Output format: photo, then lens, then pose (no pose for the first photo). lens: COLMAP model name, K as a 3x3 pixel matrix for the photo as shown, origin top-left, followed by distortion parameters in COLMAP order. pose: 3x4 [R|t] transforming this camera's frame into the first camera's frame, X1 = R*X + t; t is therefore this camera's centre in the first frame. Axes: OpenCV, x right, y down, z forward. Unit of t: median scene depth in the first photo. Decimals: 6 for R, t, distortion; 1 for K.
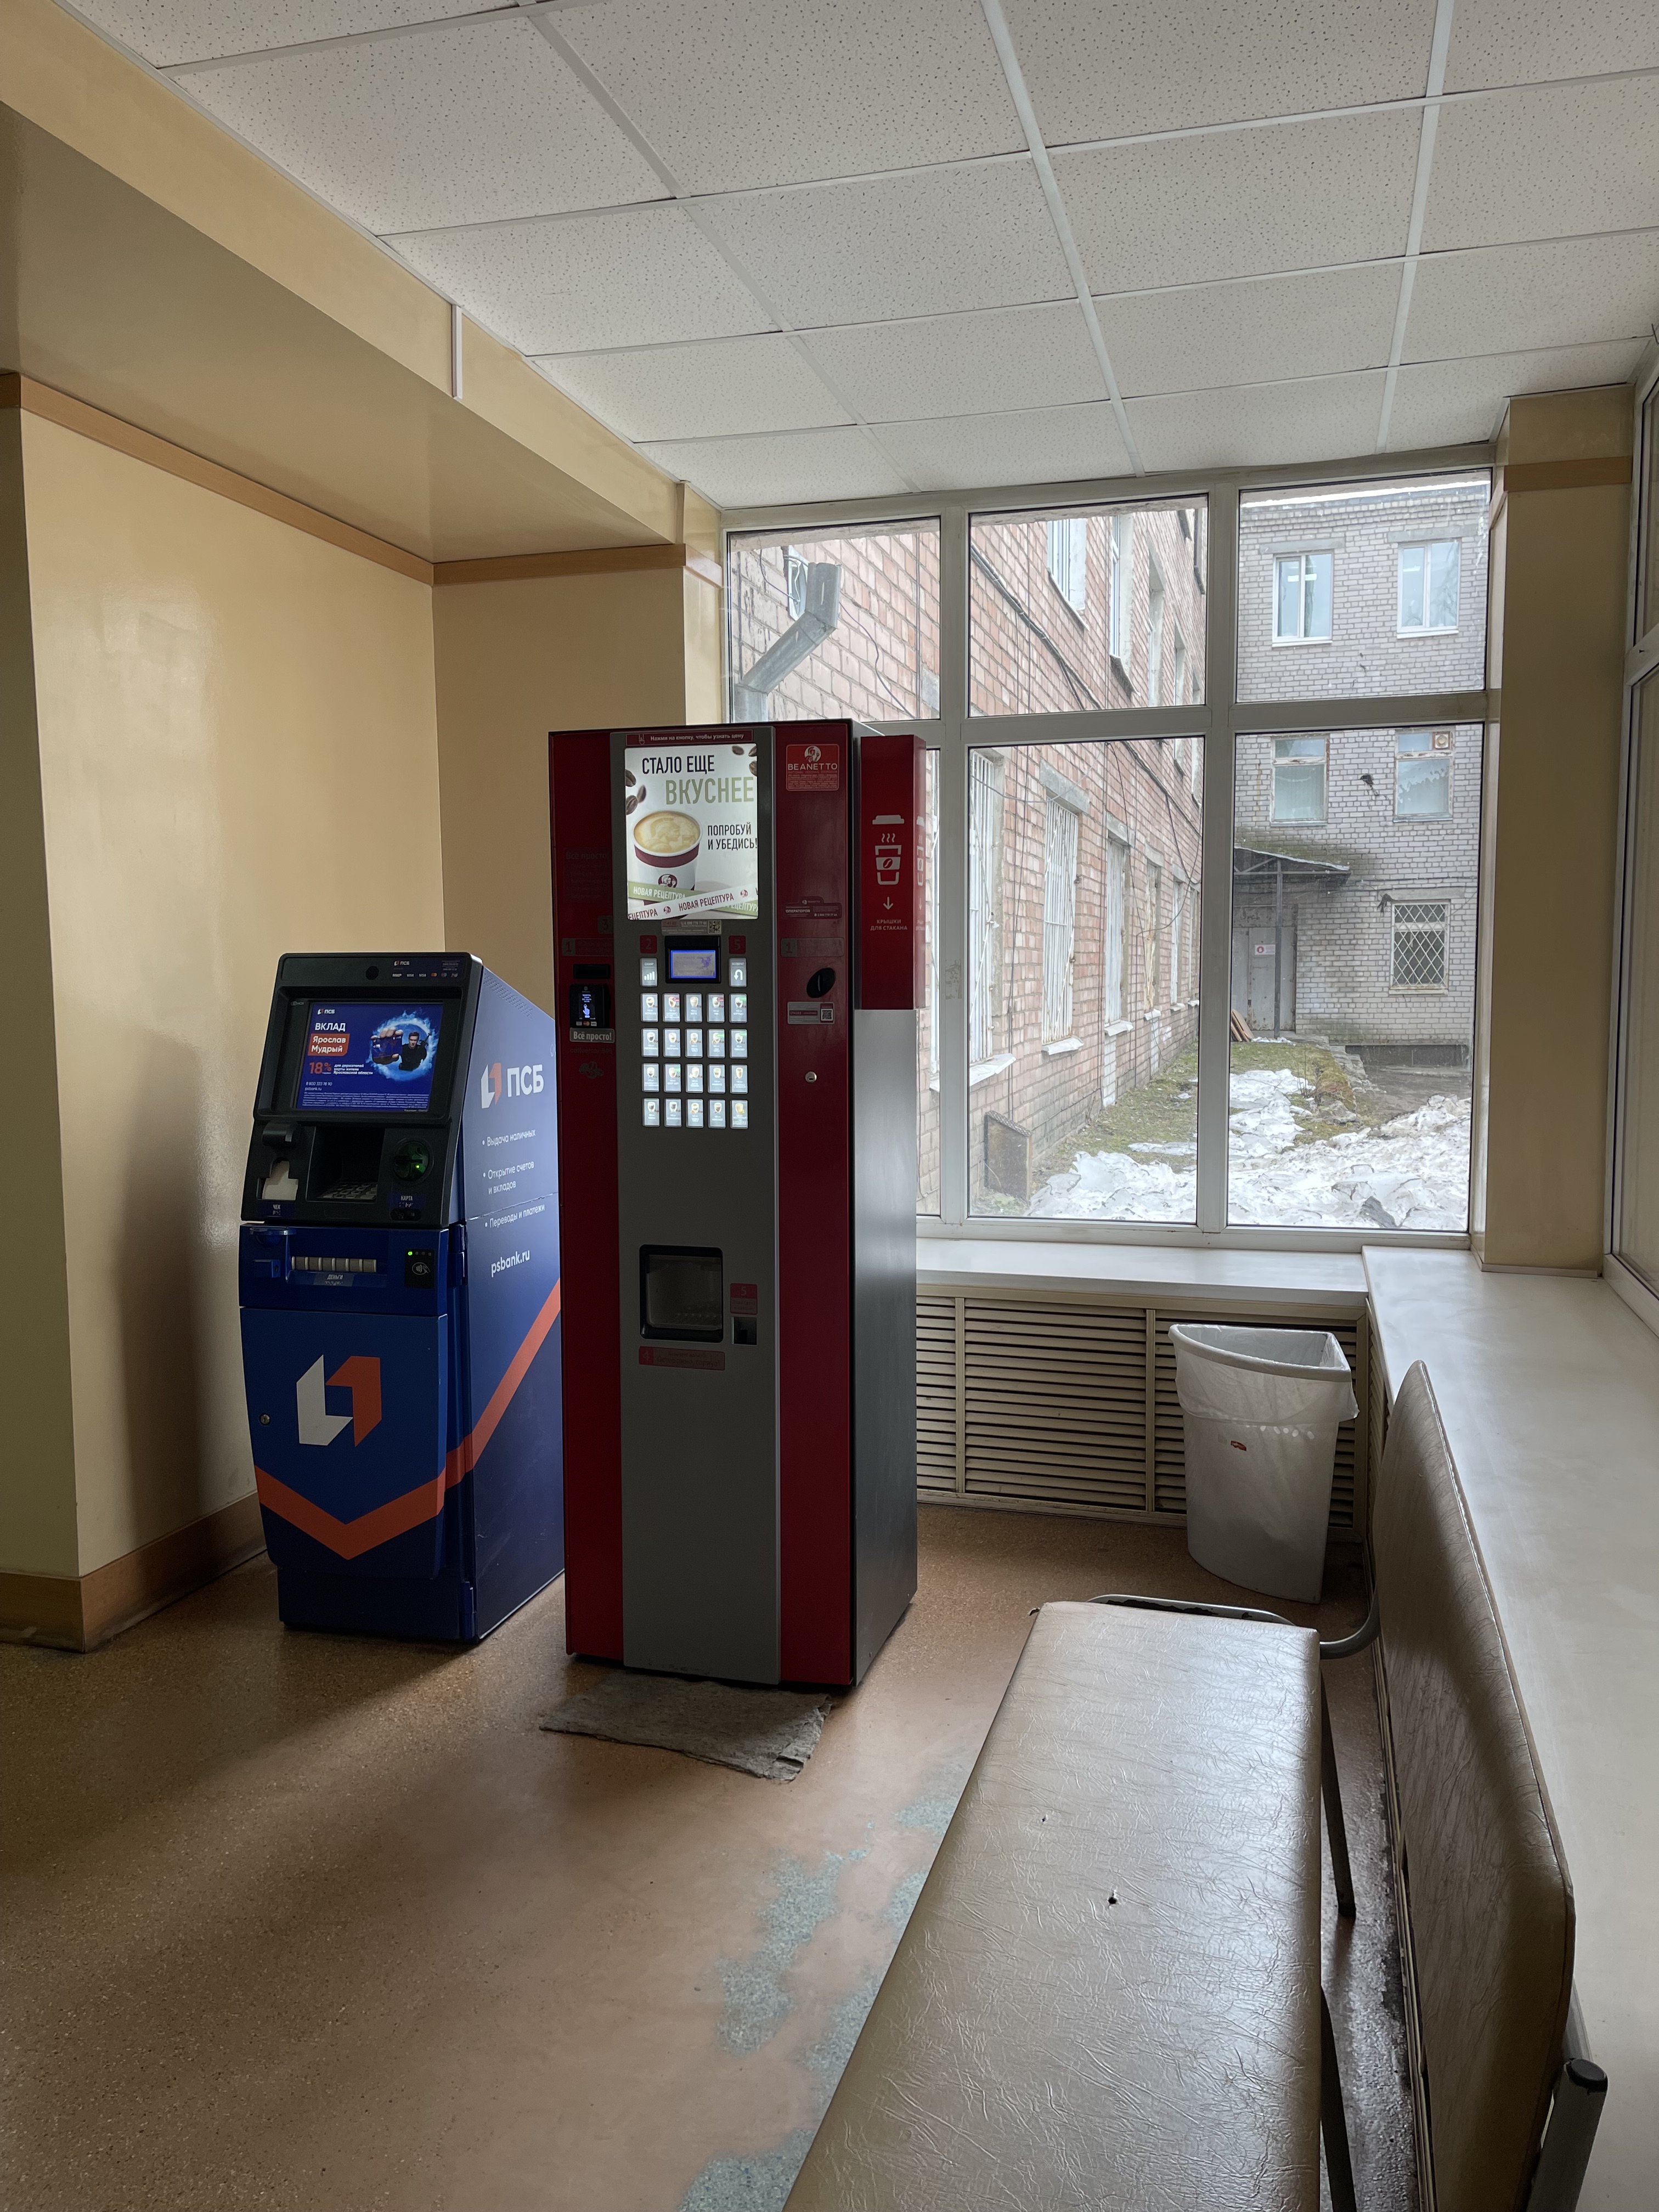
lens RADIAL K [[1637.4, 0, 833.5], [0, 1637.4, 1114.5], [0, 0, 1]] dist [0.033675, -0.045085]
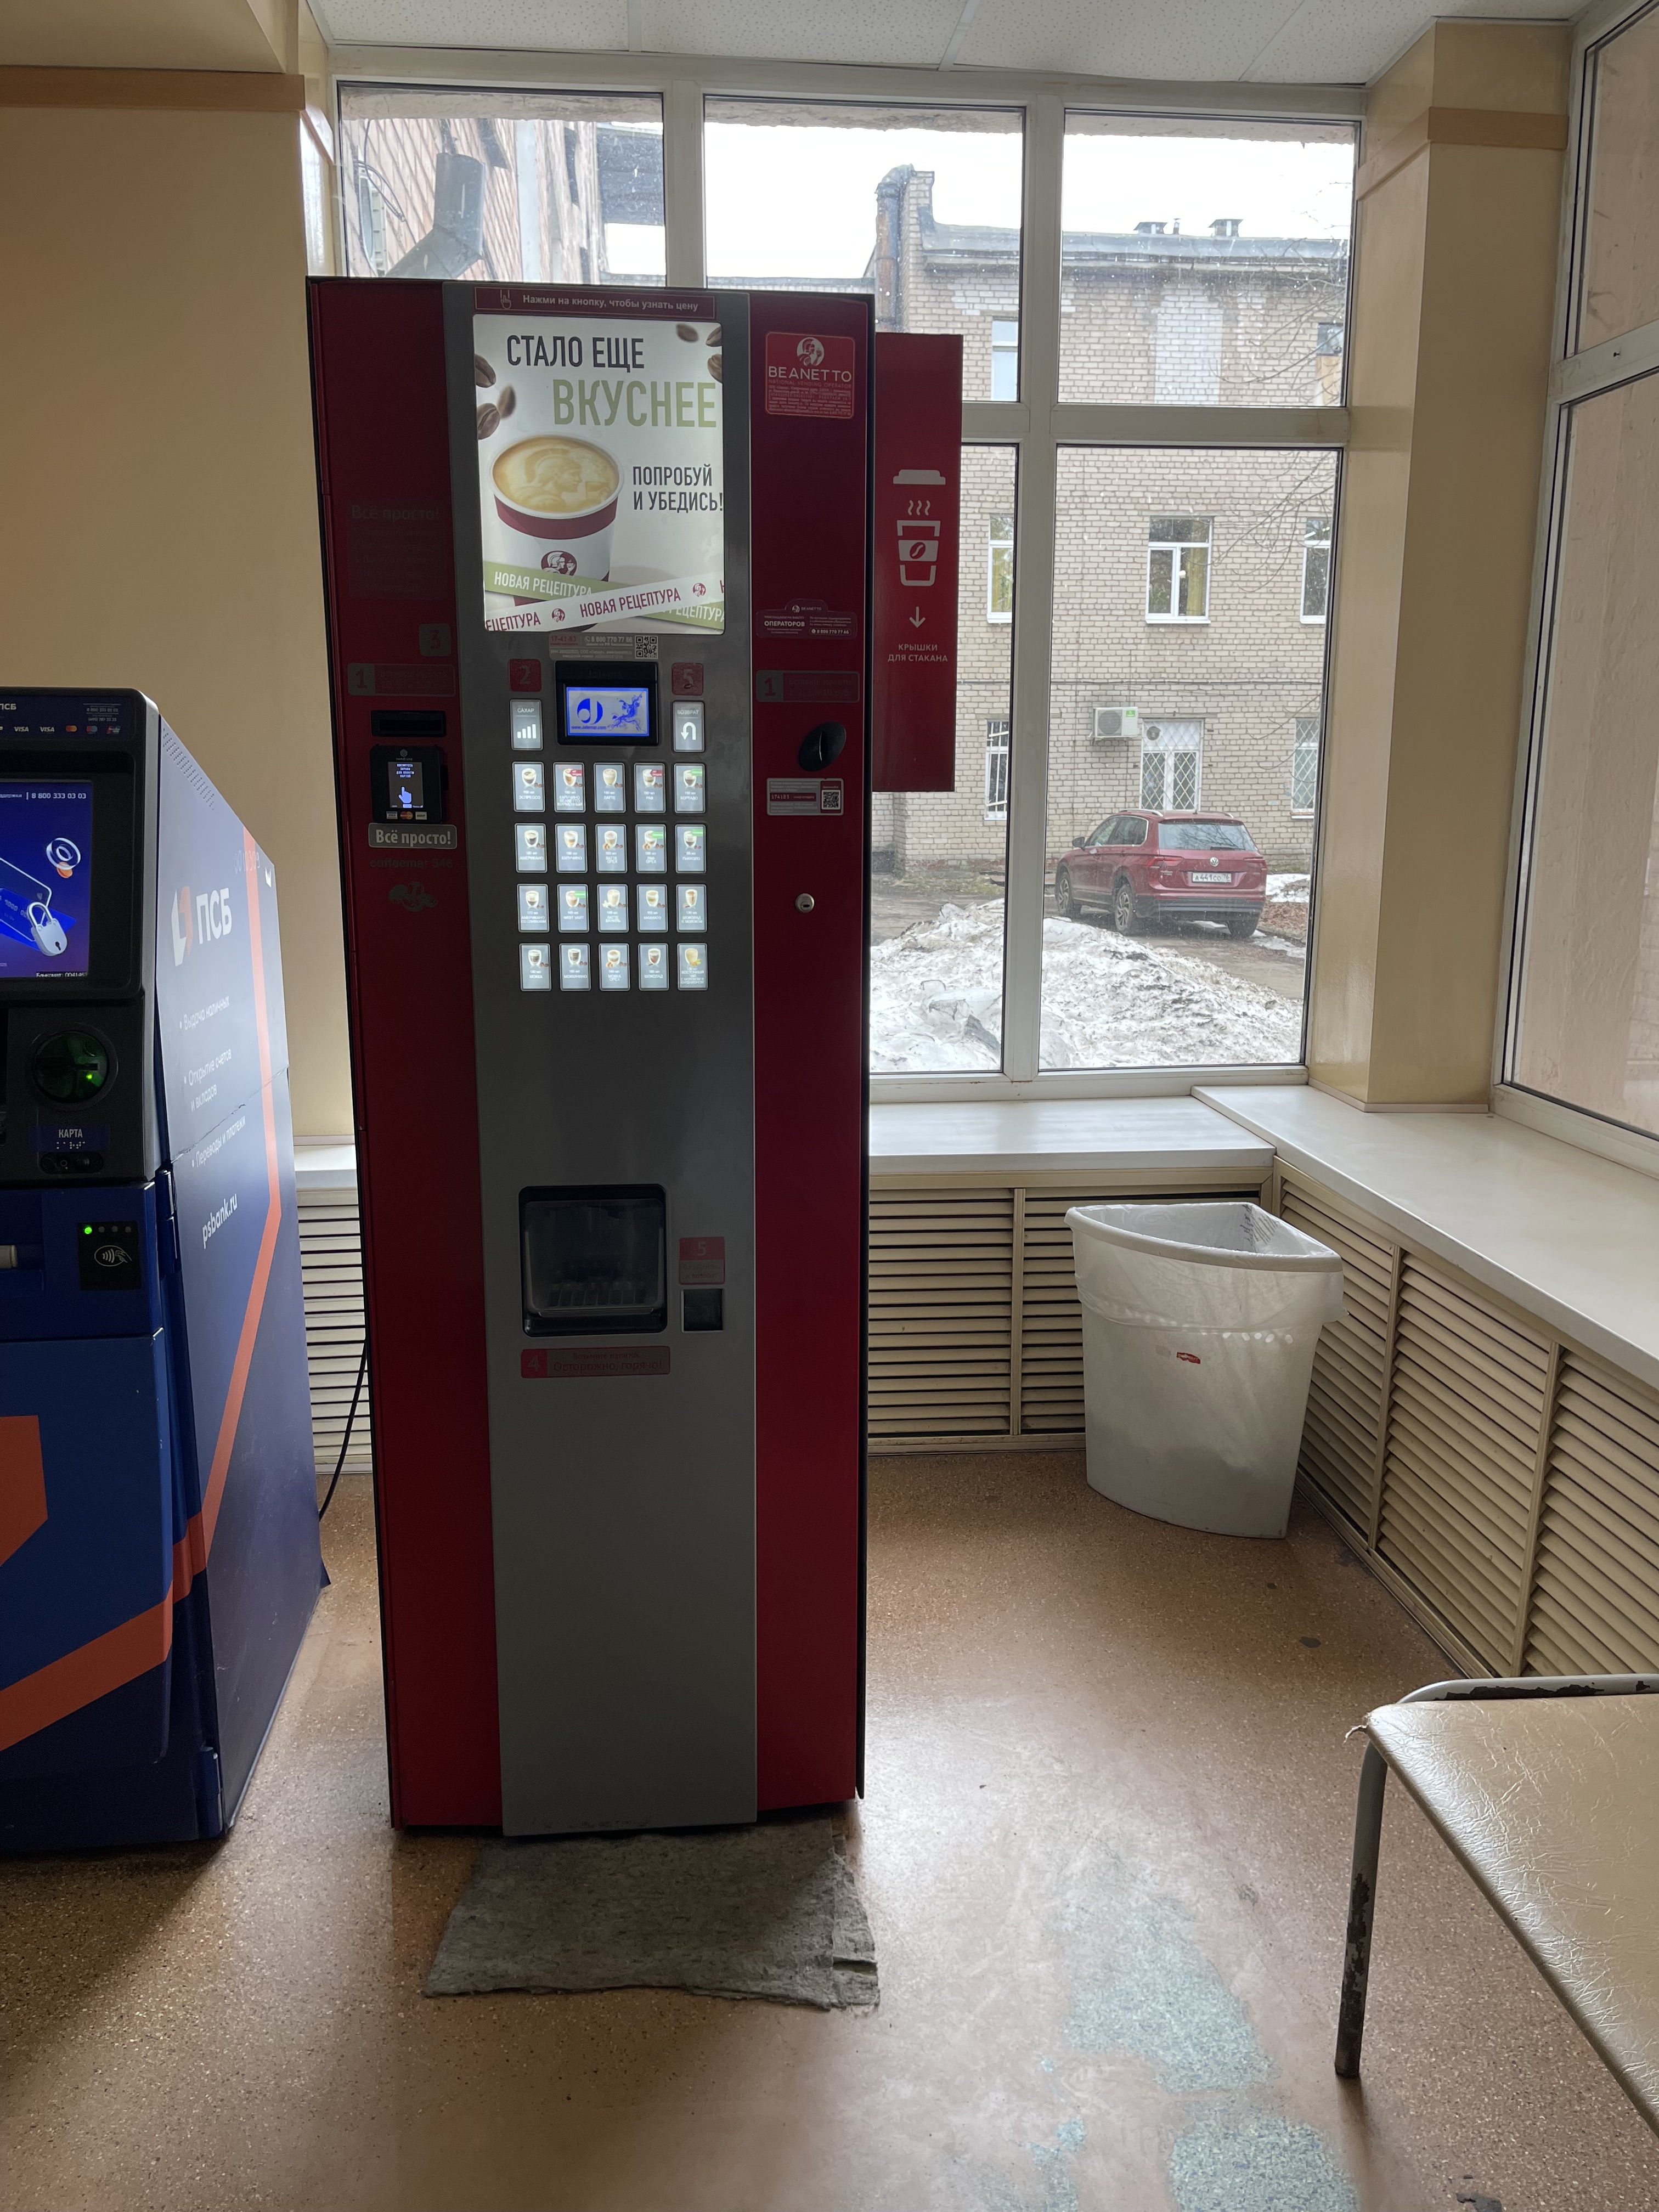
lens RADIAL K [[1637.4, 0, 810.6], [0, 1637.4, 1111.1], [0, 0, 1]] dist [0.033675, -0.045085]
pose [[0.931154, -0.066149, 0.358576, -0.235413], [0.025597, 0.992839, 0.116686, -0.016244], [-0.363727, -0.099474, 0.926179, 0.407250]]
